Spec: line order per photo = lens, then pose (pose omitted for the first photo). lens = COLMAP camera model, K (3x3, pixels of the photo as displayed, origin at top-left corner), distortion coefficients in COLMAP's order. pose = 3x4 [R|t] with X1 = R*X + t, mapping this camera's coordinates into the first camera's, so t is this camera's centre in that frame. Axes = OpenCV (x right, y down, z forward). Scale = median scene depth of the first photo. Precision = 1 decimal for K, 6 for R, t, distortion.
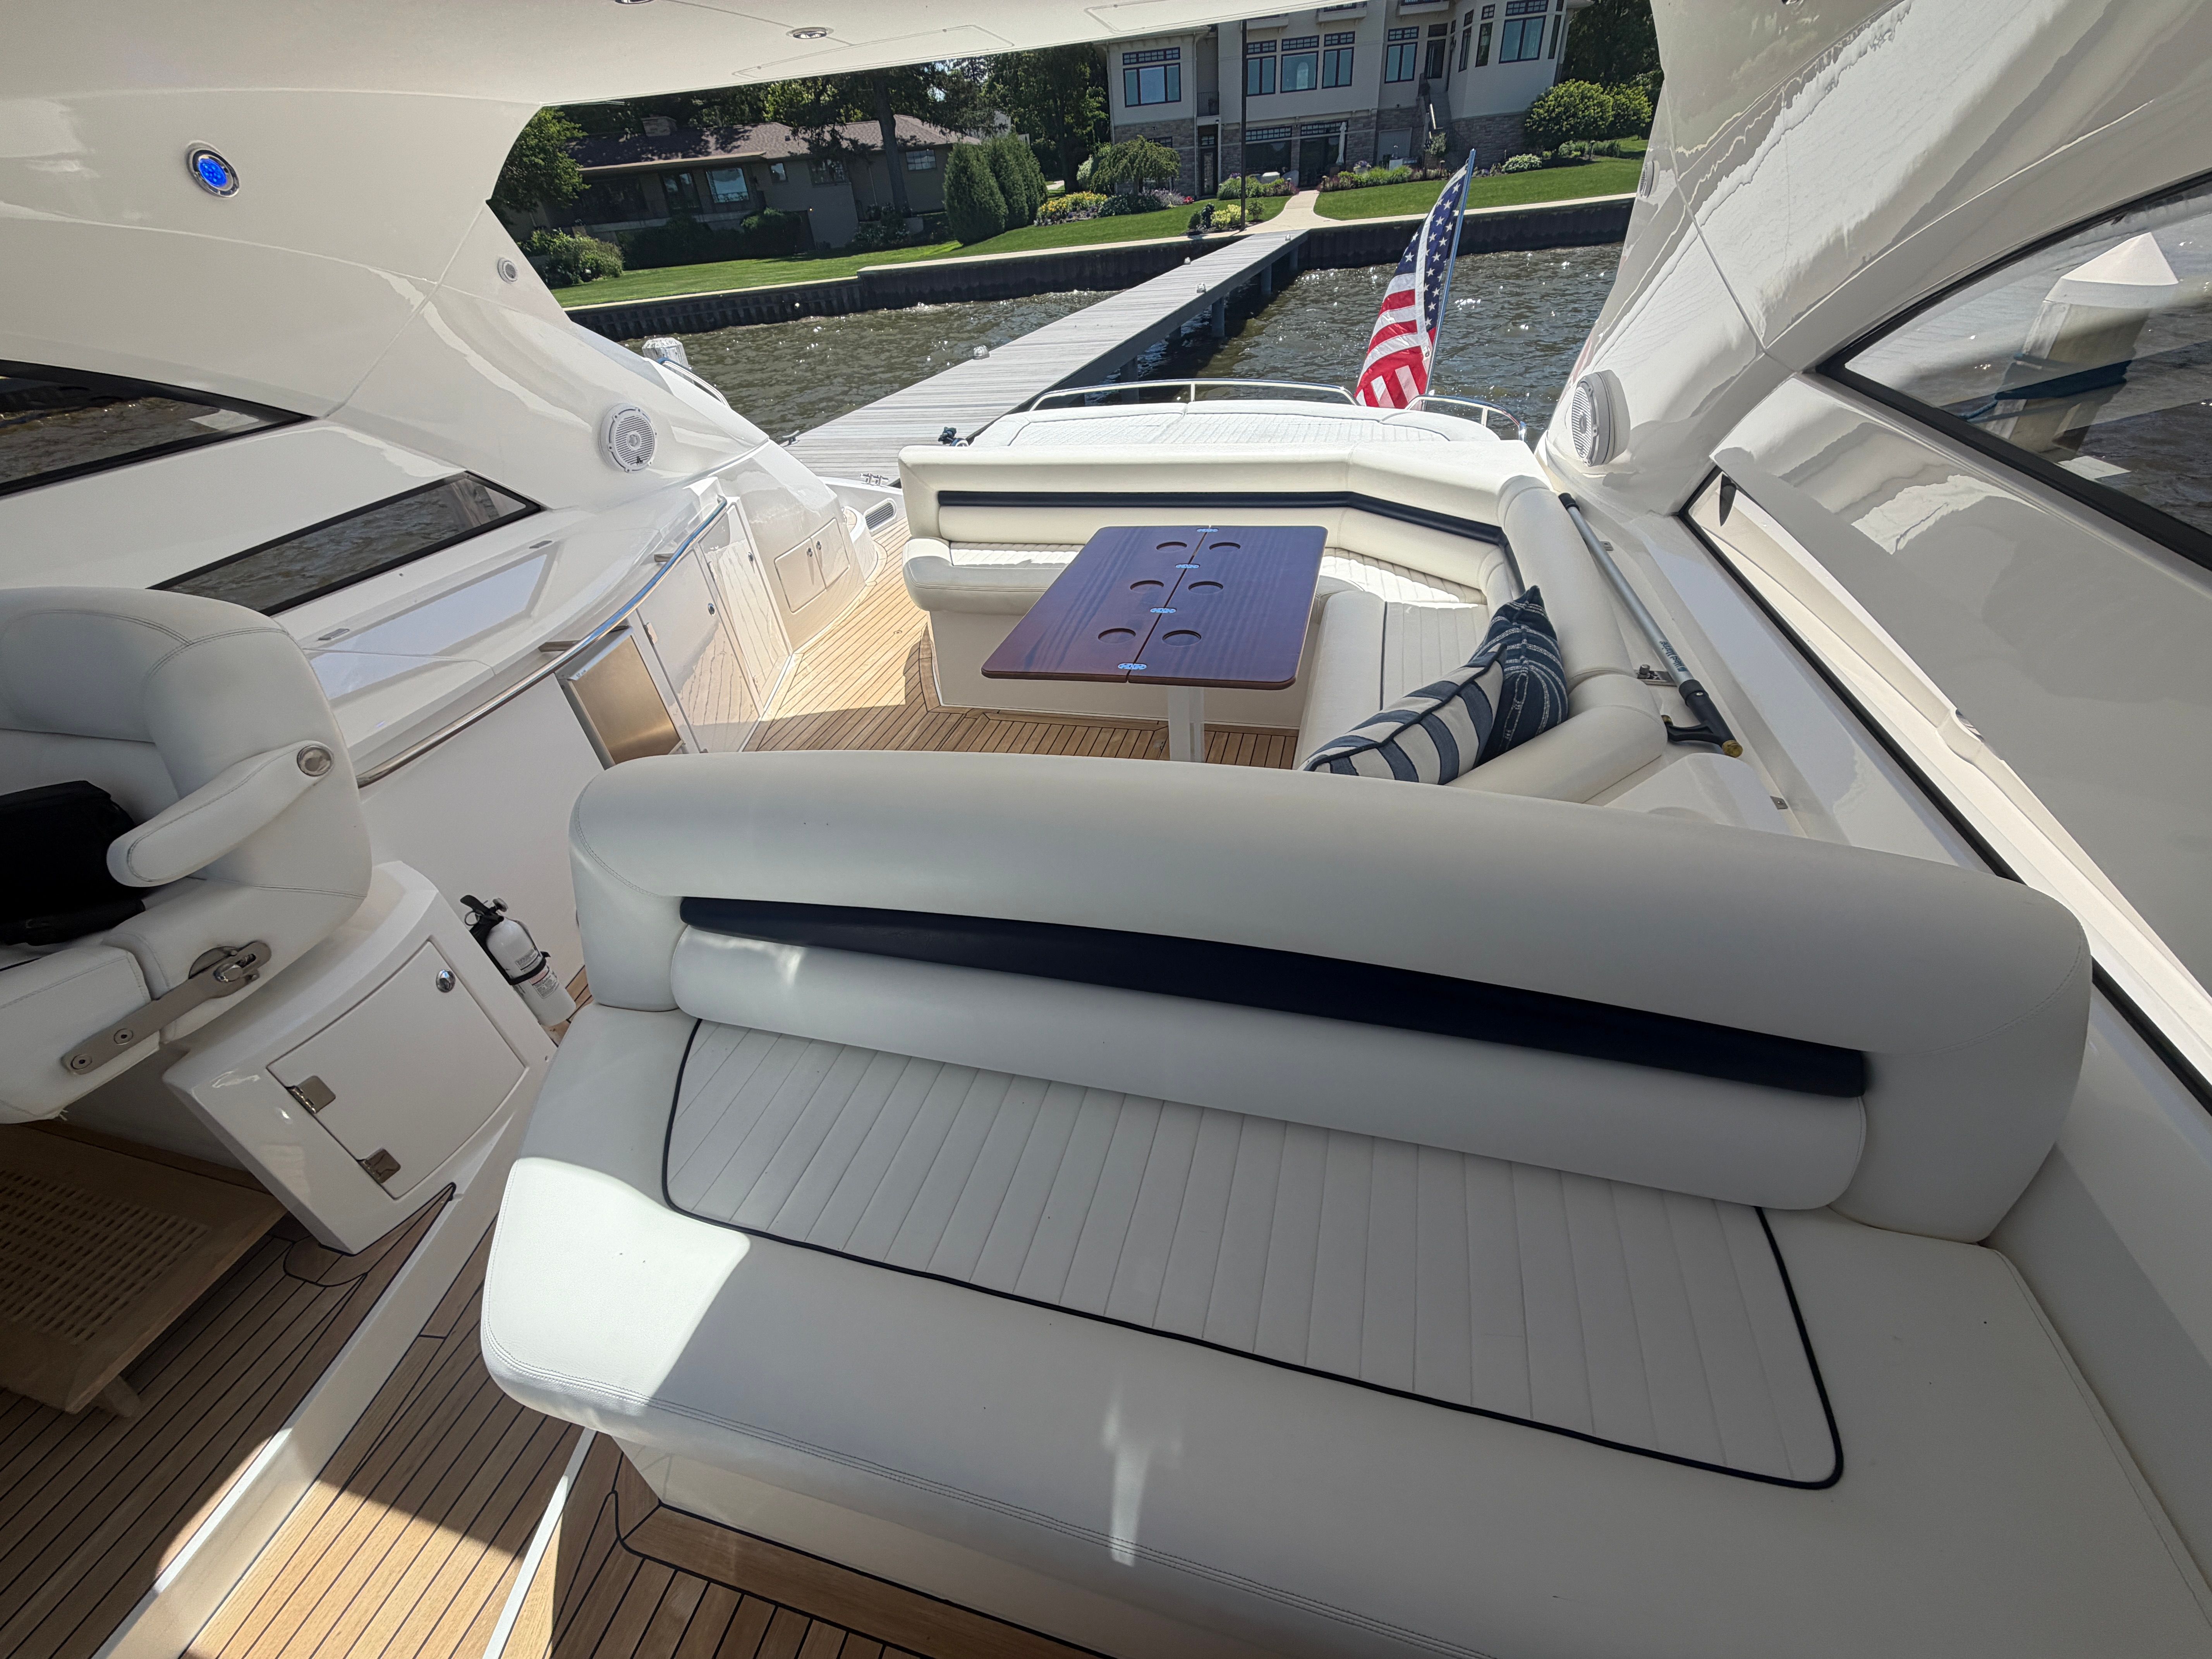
lens RADIAL K [[877.4, 0, 1092.7], [0, 877.4, 830.5], [0, 0, 1]] dist [-0.011528, 0.001665]
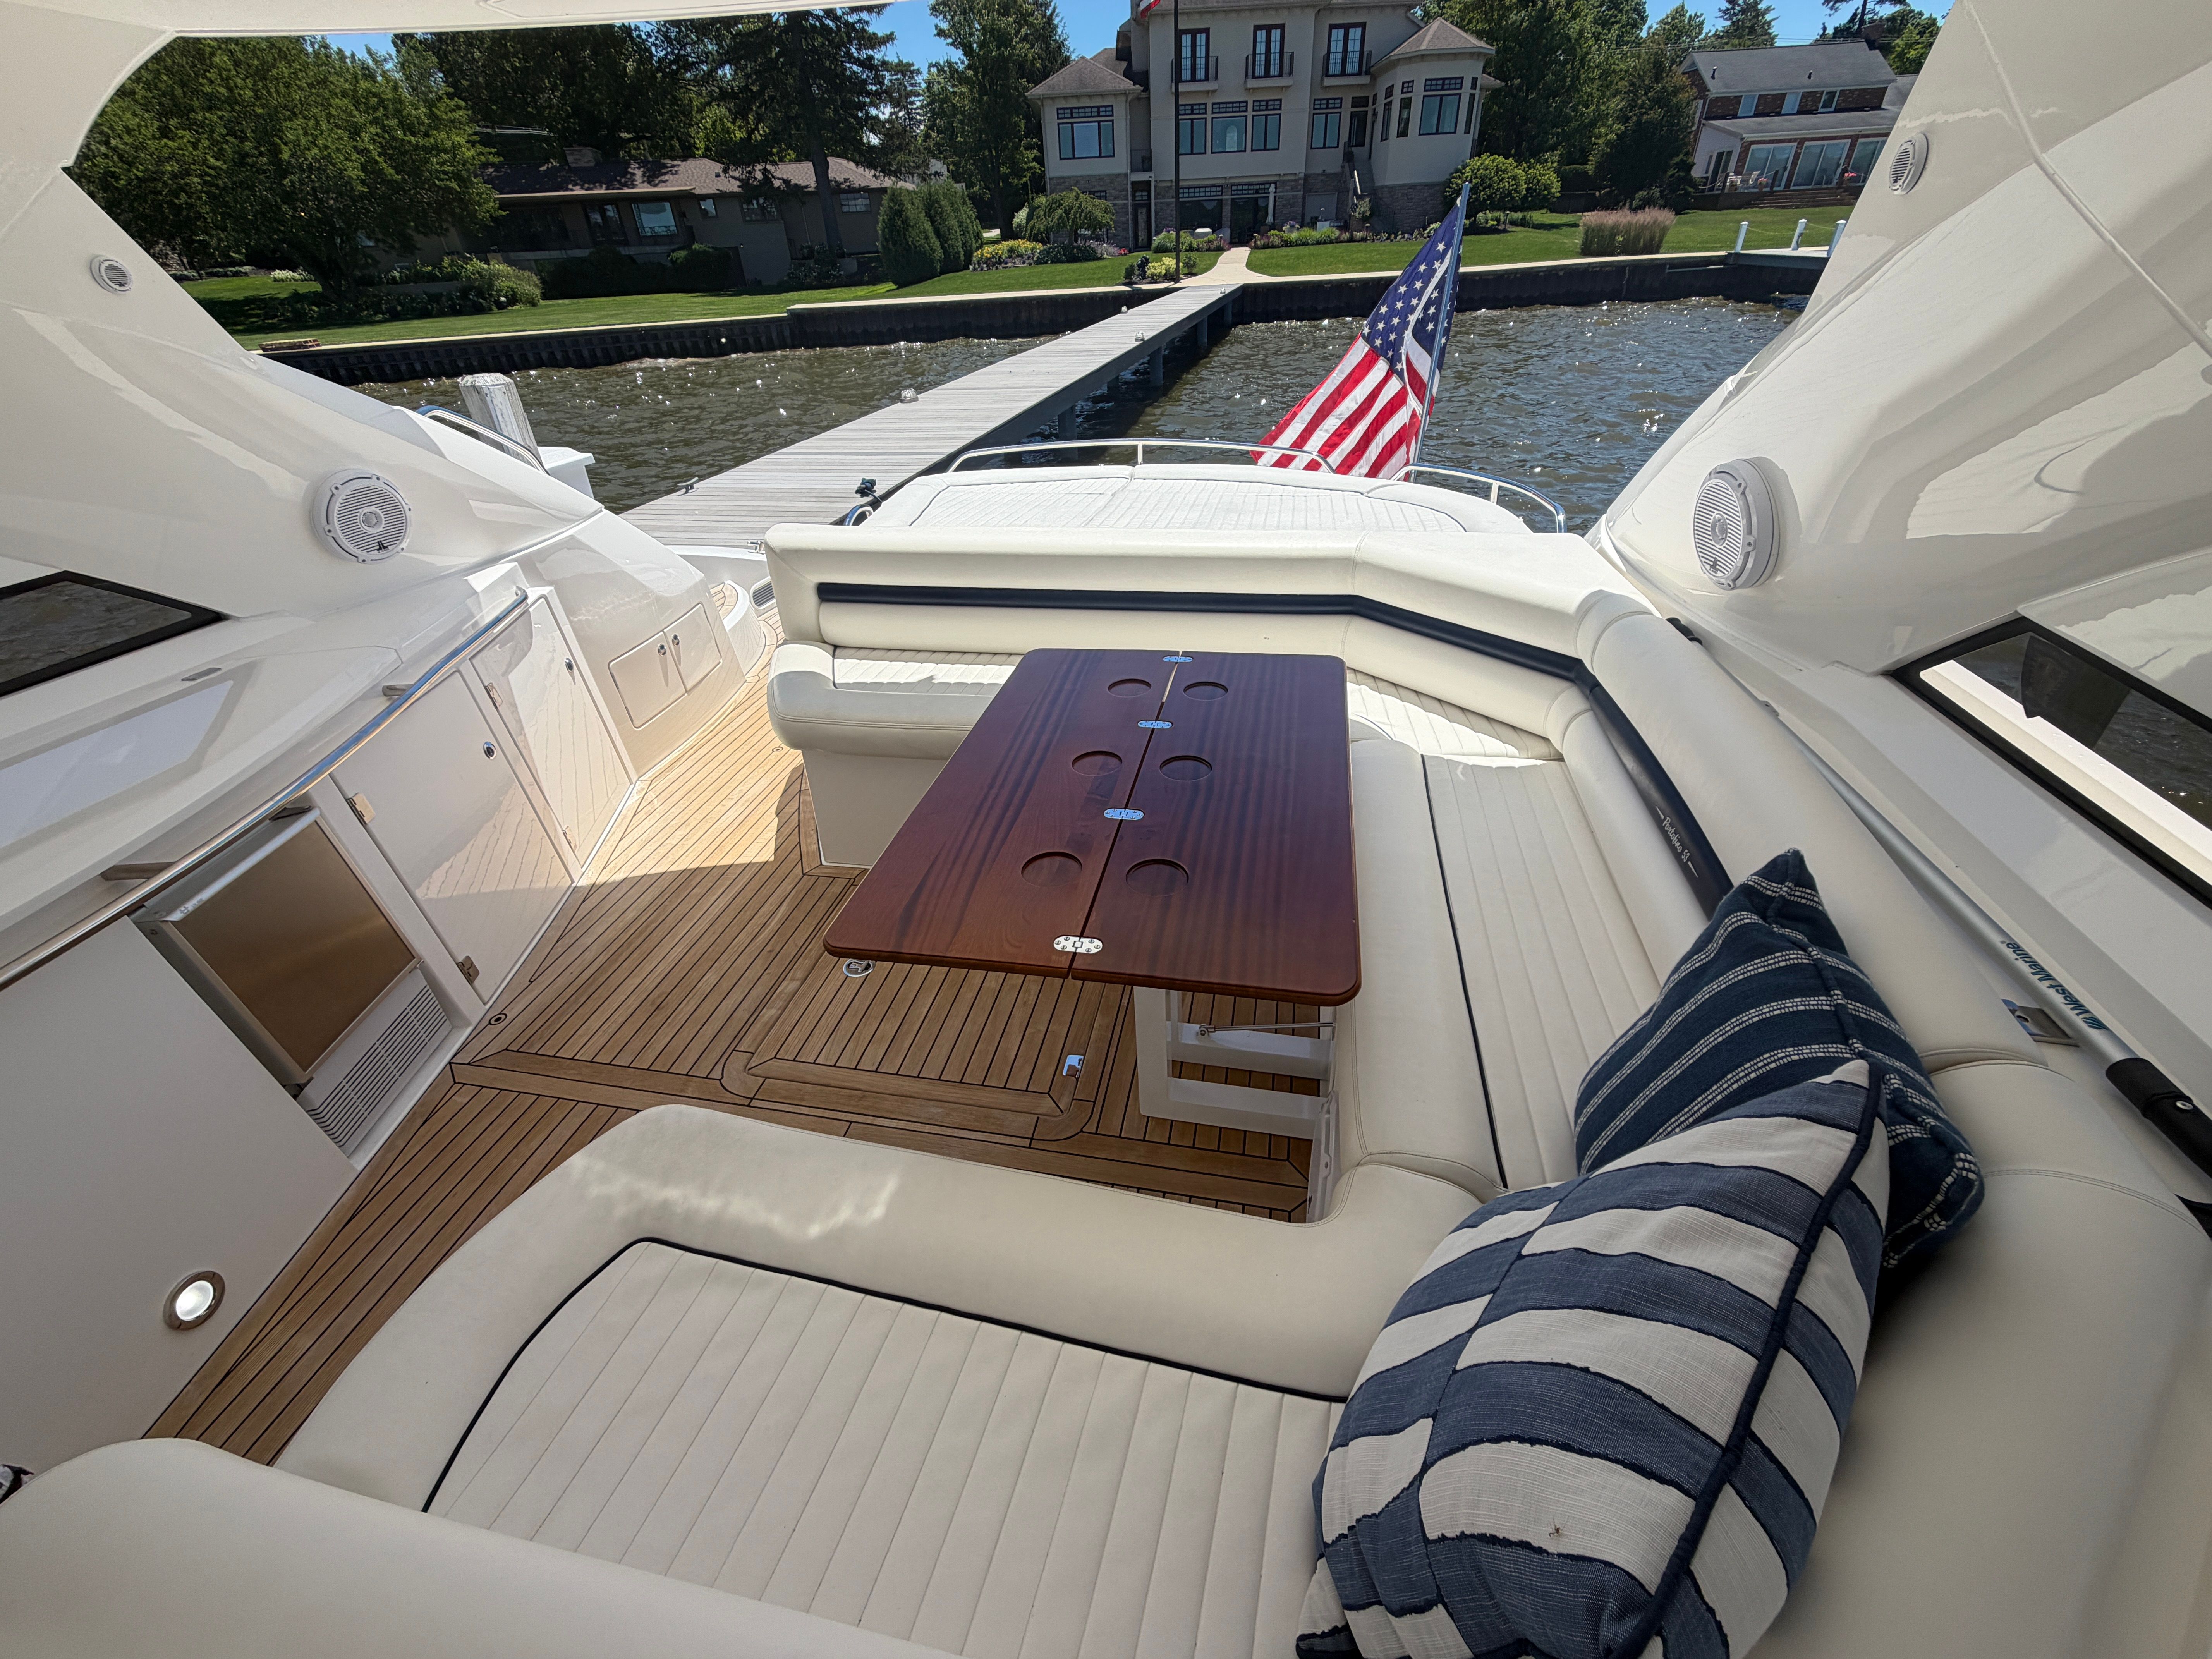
lens RADIAL K [[877.4, 0, 1108.0], [0, 877.4, 822.2], [0, 0, 1]] dist [-0.011528, 0.001665]
pose [[0.996600, -0.012055, 0.081506, 0.007270], [0.015865, 0.998803, -0.046262, -0.102117], [-0.080851, 0.047397, 0.995599, 0.167242]]
